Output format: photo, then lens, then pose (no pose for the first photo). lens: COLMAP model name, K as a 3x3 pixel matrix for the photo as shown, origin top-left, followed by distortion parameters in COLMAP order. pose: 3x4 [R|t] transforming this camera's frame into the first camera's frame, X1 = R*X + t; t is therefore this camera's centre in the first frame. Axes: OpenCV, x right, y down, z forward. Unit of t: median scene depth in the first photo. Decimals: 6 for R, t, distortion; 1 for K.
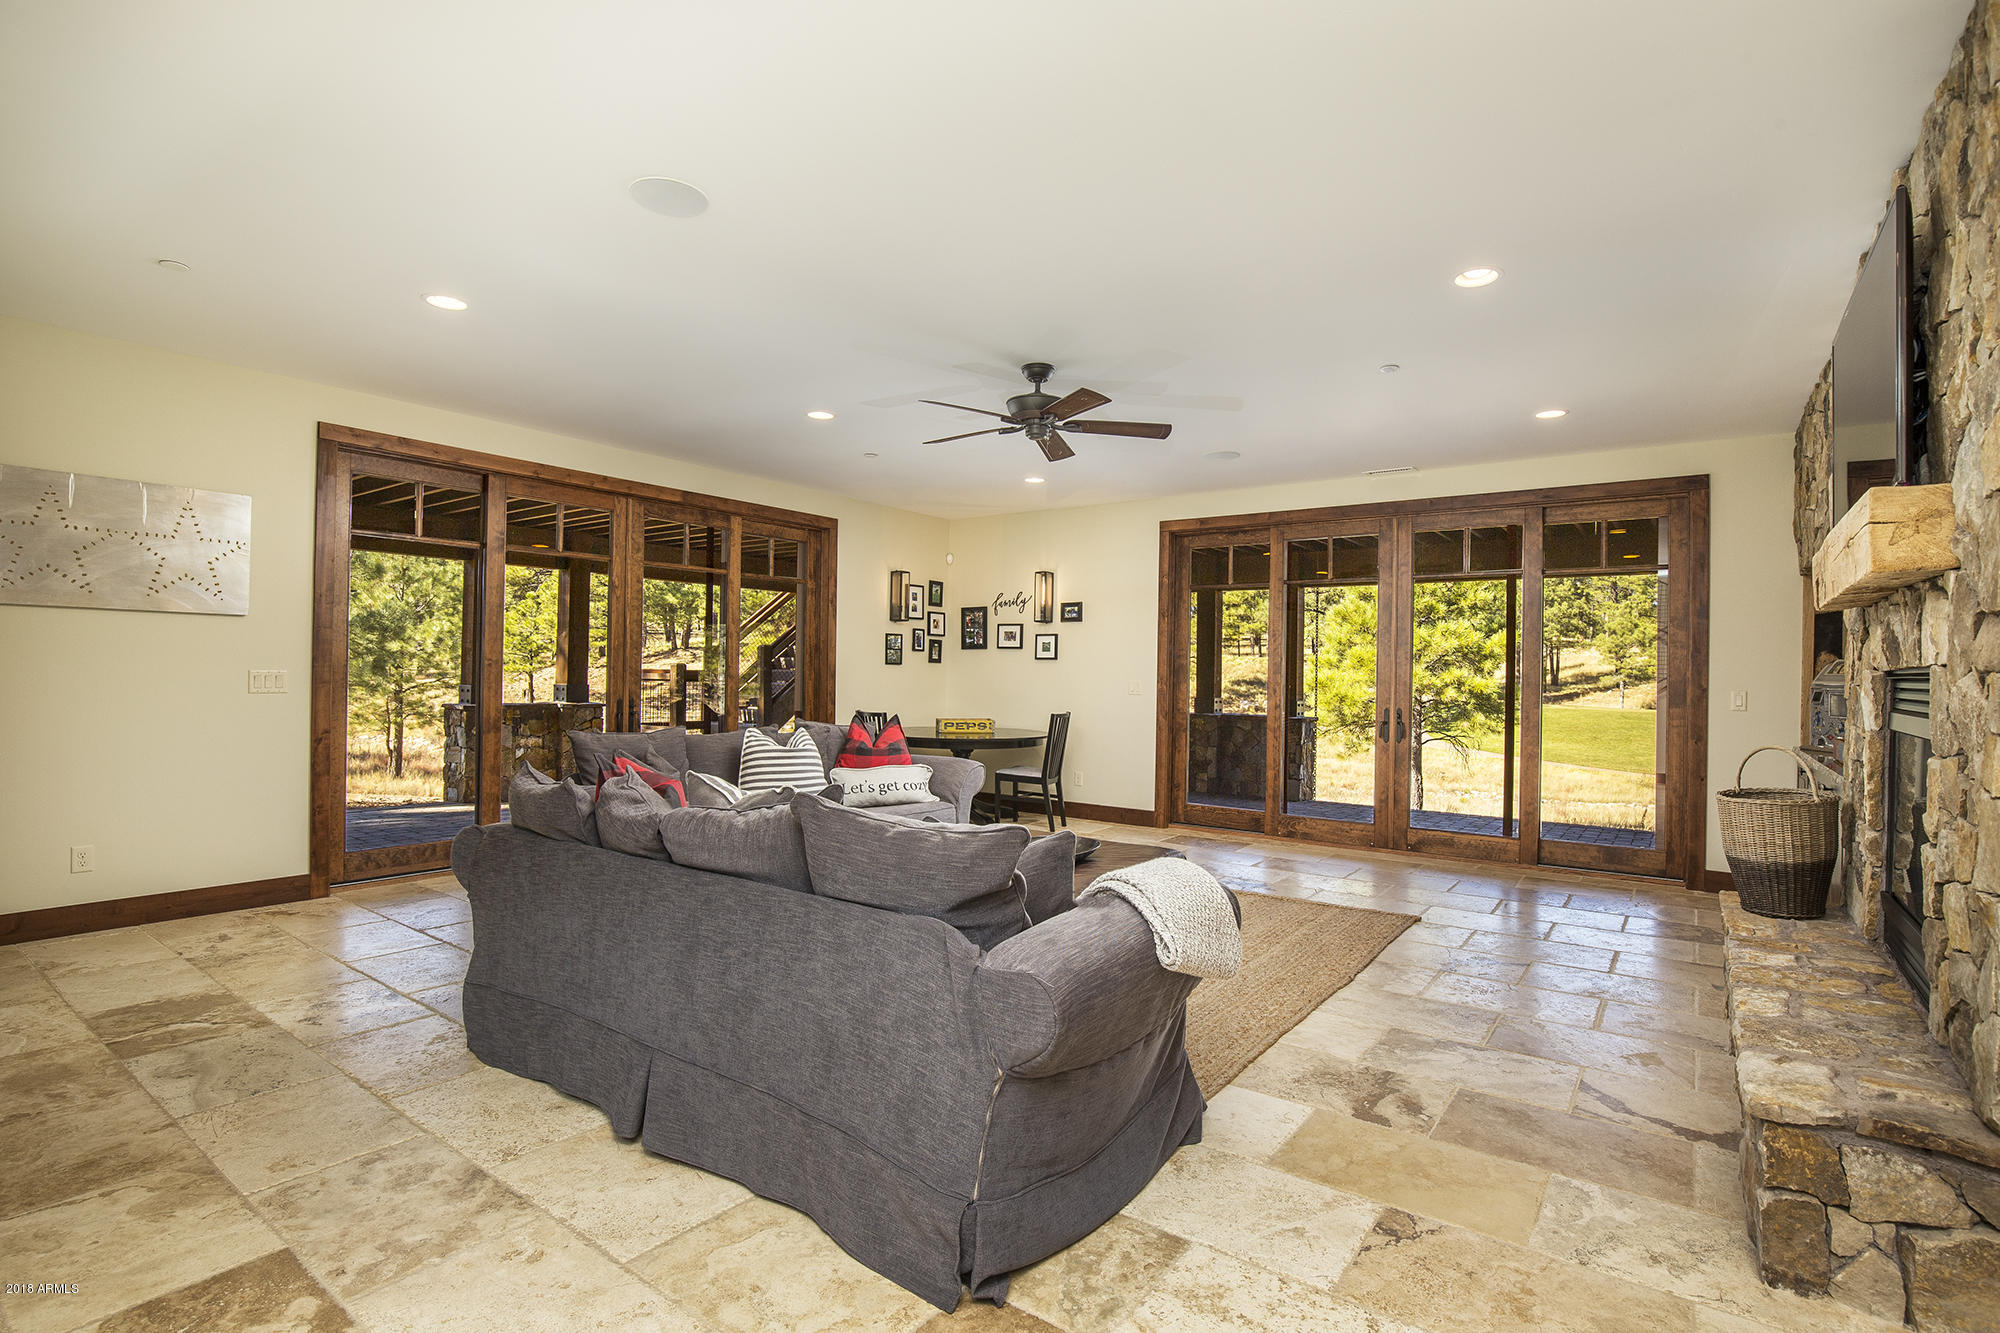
lens RADIAL K [[953.3, 0, 1000.0], [0, 953.3, 666.5], [0, 0, 1]] dist [-0.000011, -0.000010]
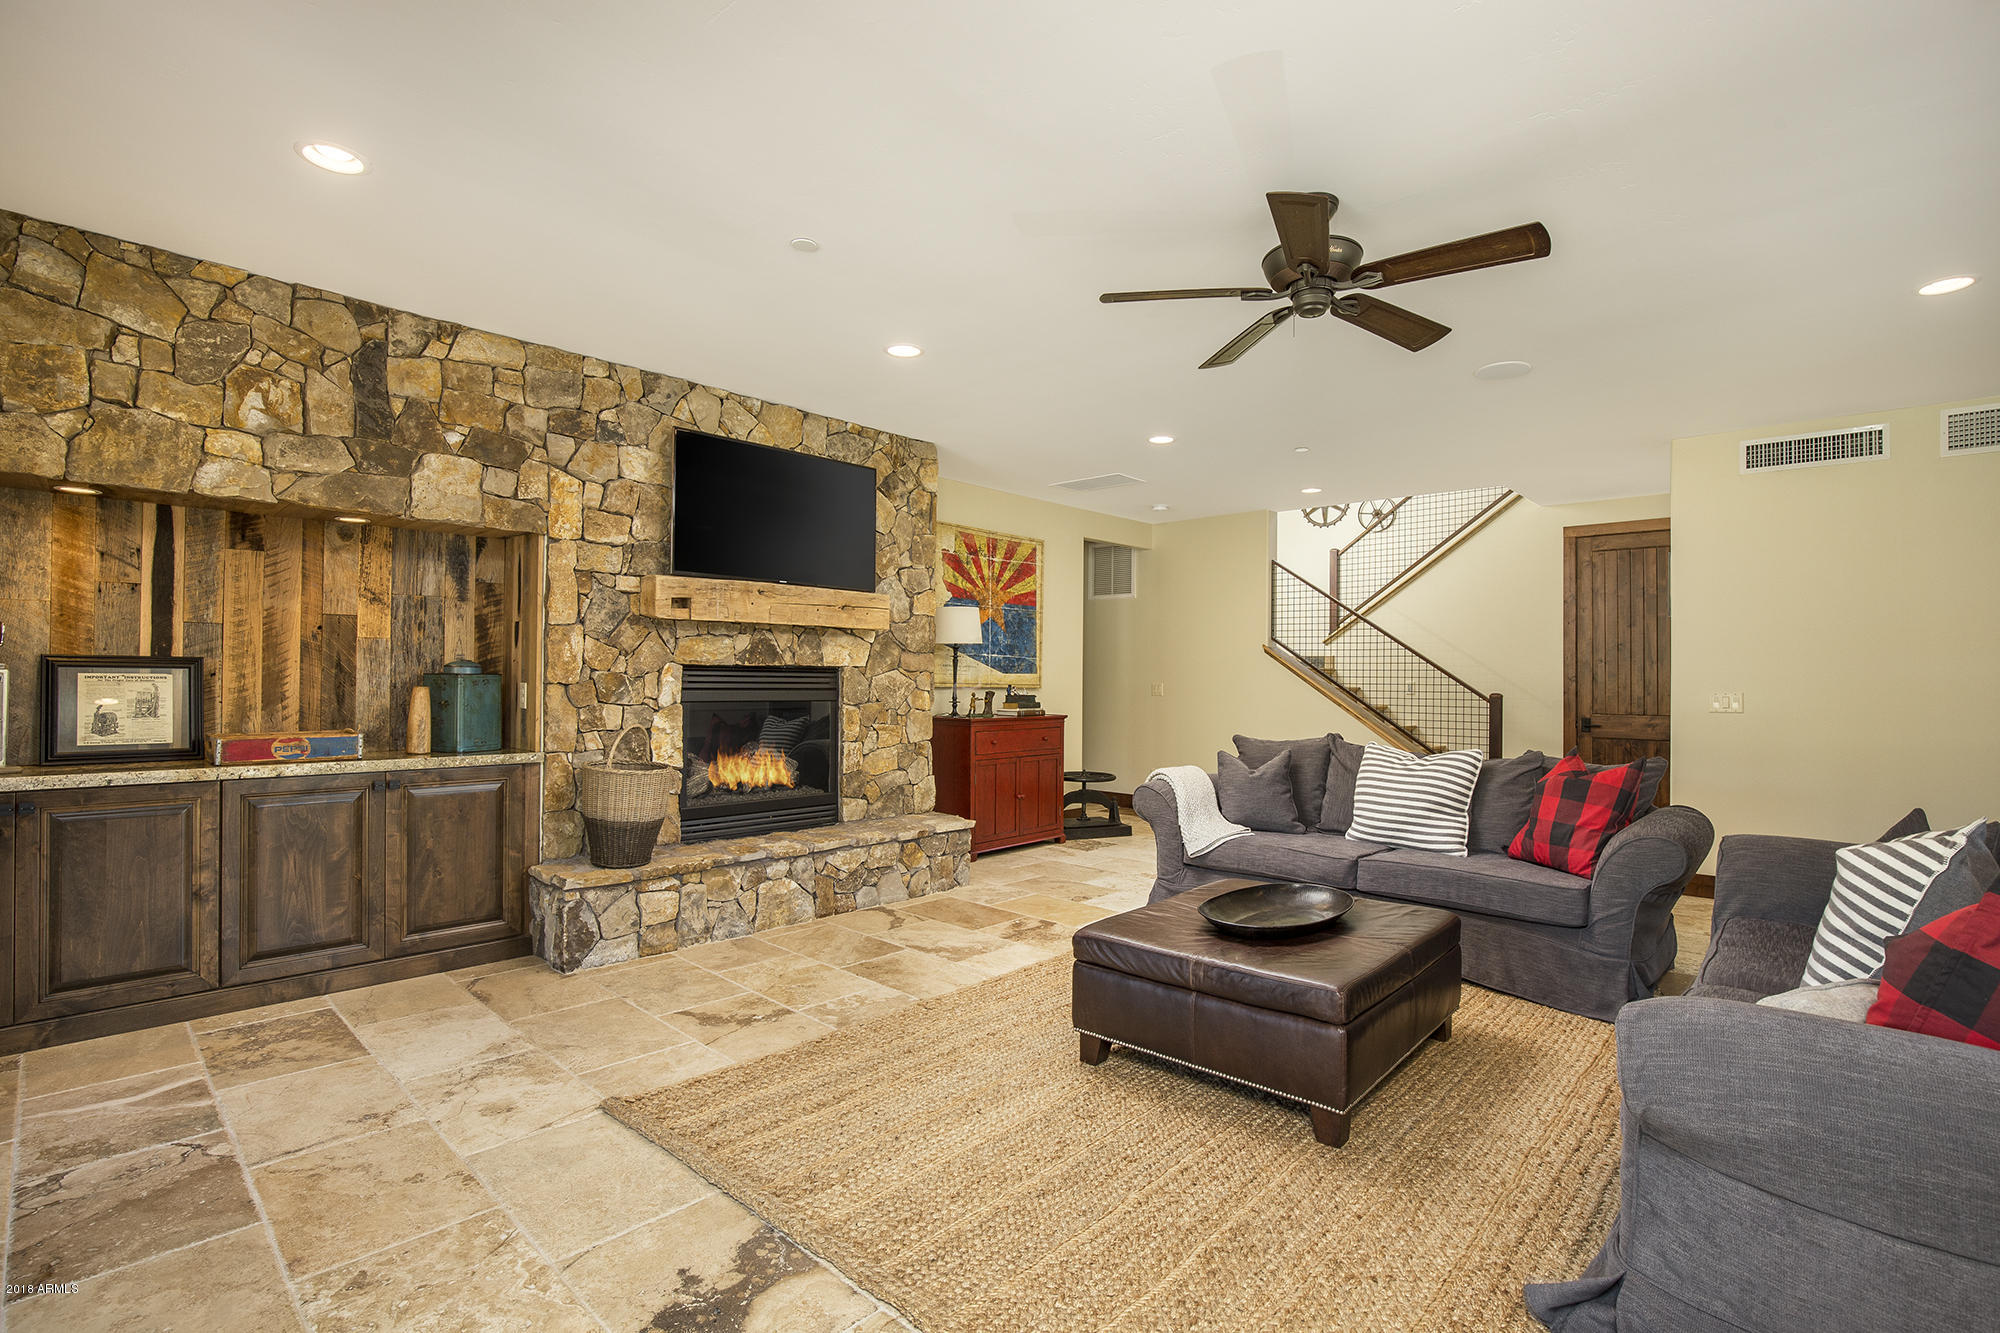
lens RADIAL K [[941.8, 0, 1014.4], [0, 941.8, 664.5], [0, 0, 1]] dist [-0.024305, 0.001200]
pose [[-0.994137, -0.019621, 0.106330, 0.233904], [-0.021312, 0.999663, -0.014795, 0.016346], [-0.106004, -0.016974, -0.994221, 2.356069]]
